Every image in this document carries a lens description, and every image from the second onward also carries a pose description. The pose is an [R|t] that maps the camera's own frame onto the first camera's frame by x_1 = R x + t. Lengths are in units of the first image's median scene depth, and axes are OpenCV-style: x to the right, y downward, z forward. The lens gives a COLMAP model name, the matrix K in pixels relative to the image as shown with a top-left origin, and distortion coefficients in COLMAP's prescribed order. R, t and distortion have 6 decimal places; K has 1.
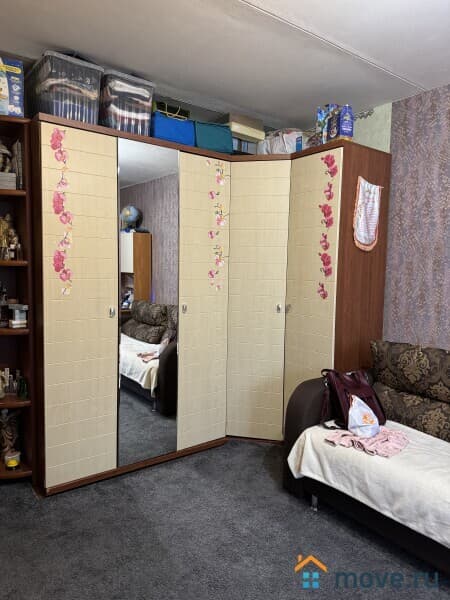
lens RADIAL K [[424.3, 0, 228.2], [0, 424.3, 307.5], [0, 0, 1]] dist [0.060714, -0.071080]
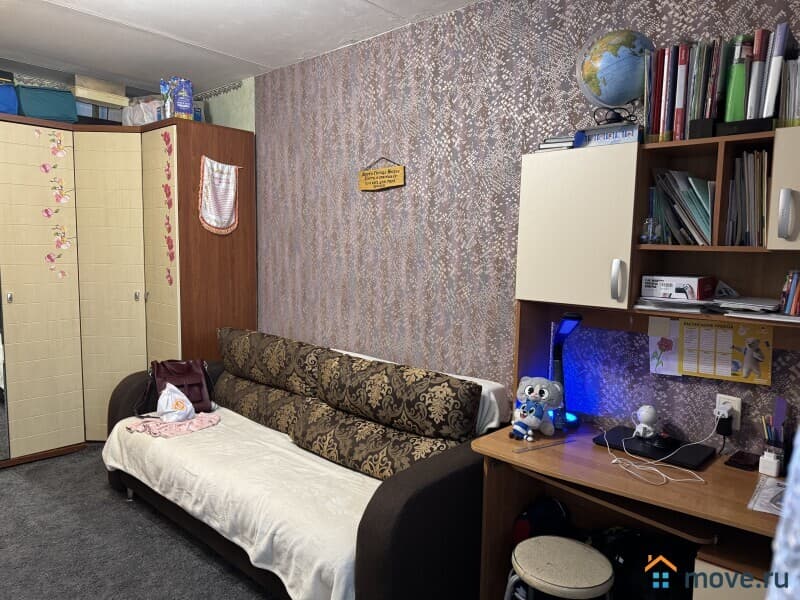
lens RADIAL K [[565.8, 0, 398.9], [0, 565.8, 311.8], [0, 0, 1]] dist [0.060714, -0.071080]
pose [[0.983626, -0.016151, 0.179499, 0.493974], [0.012576, 0.999700, 0.021037, 0.018127], [-0.179785, -0.018435, 0.983533, -0.326015]]
